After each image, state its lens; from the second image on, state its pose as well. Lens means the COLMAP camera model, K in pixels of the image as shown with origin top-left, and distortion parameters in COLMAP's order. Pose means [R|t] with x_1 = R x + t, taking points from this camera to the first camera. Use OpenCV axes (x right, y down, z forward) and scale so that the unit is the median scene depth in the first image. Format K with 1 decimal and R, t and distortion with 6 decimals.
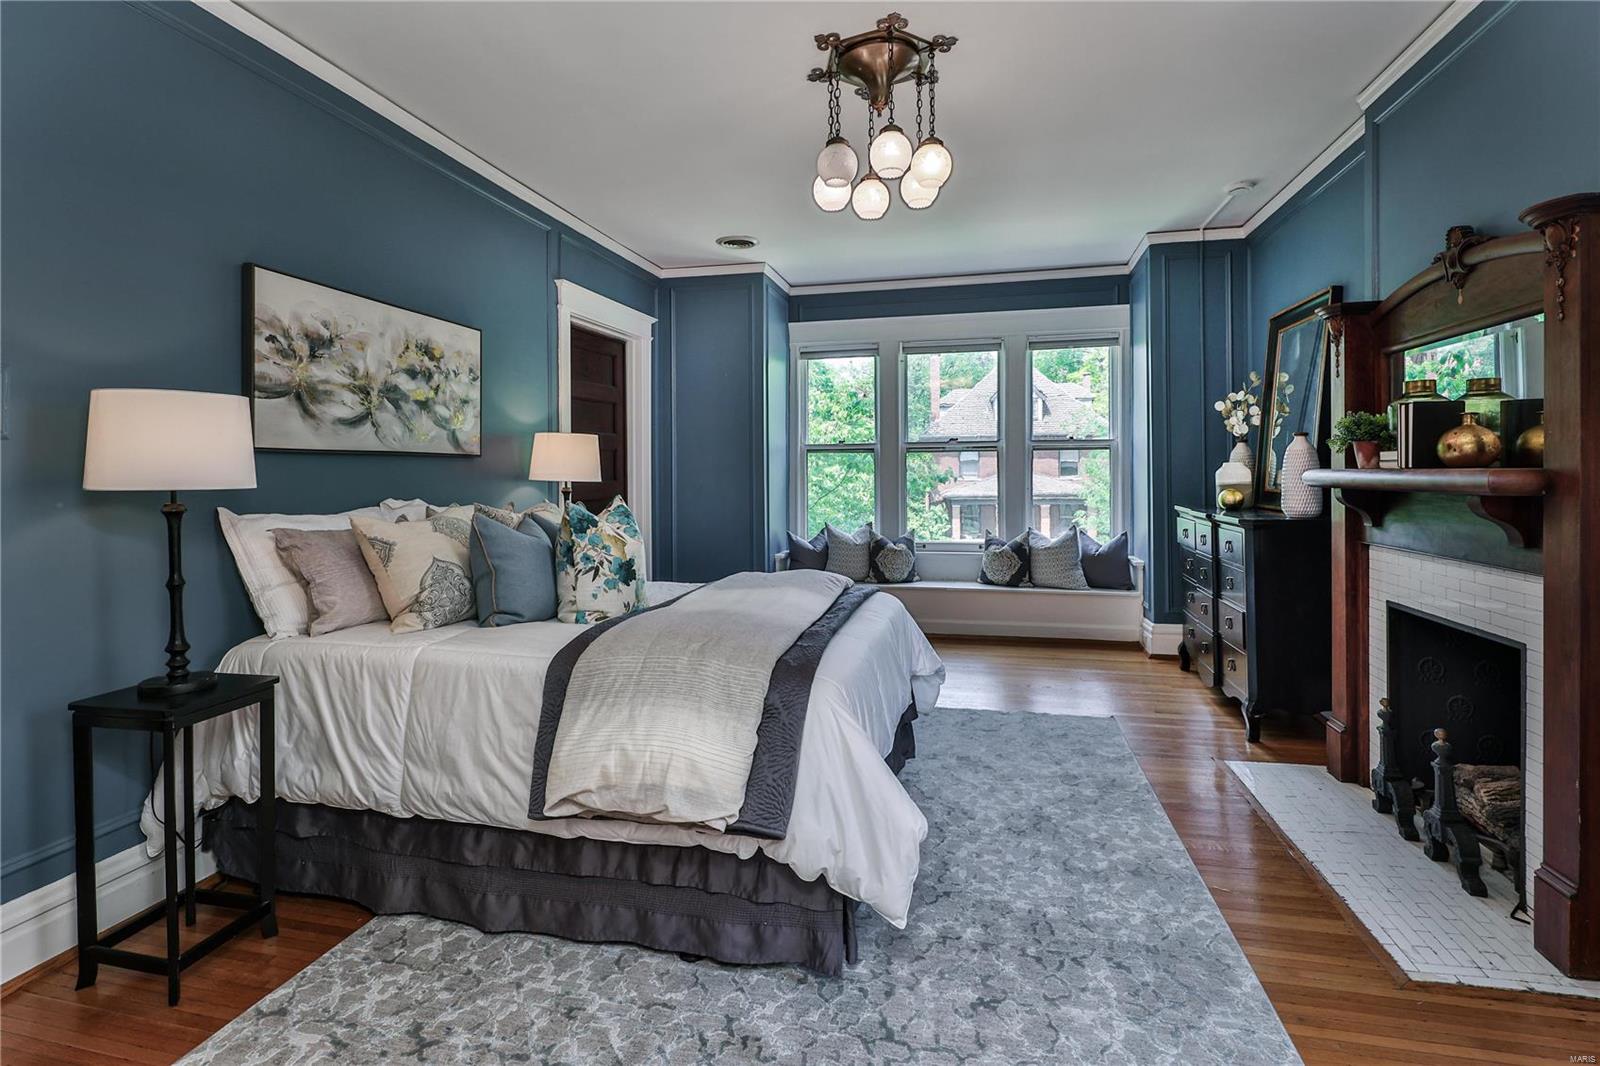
lens RADIAL K [[767.1, 0, 800.4], [0, 767.1, 467.8], [0, 0, 1]] dist [0.010222, -0.006493]
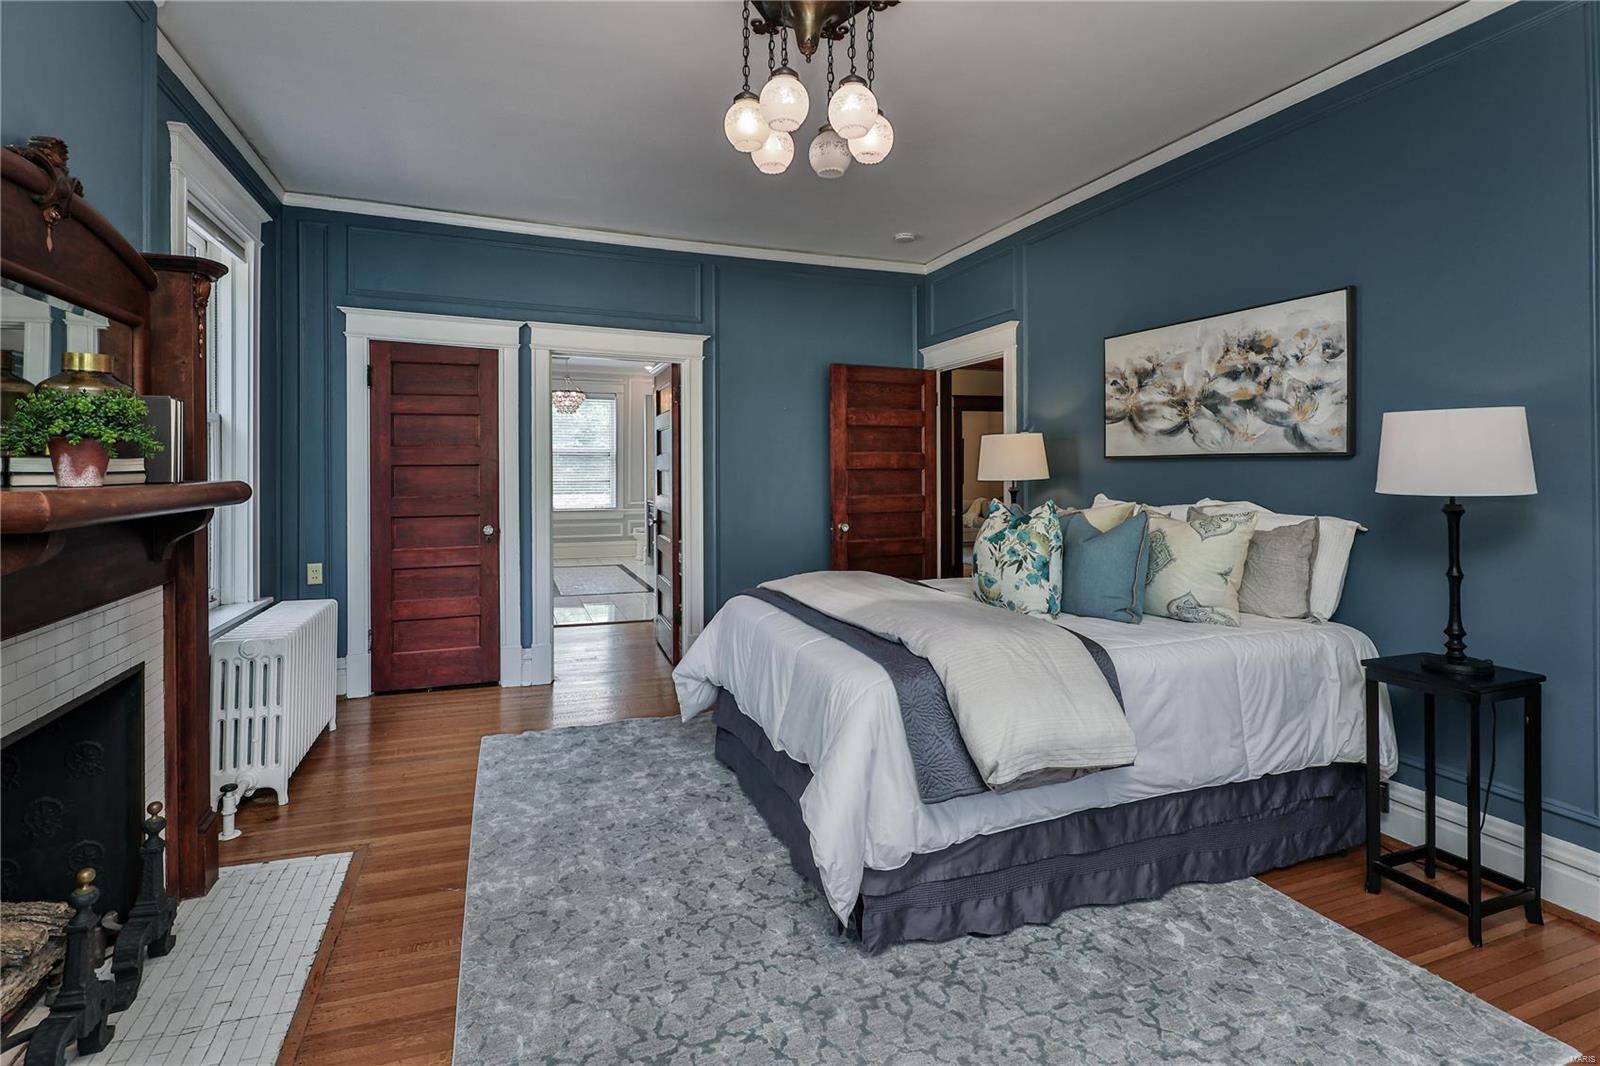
lens RADIAL K [[767.1, 0, 763.7], [0, 767.1, 474.8], [0, 0, 1]] dist [0.010222, -0.006493]
pose [[-0.833209, 0.003325, -0.552948, 0.600720], [0.003053, 0.999994, 0.001414, 0.004510], [0.552949, -0.000510, -0.833215, 1.608627]]
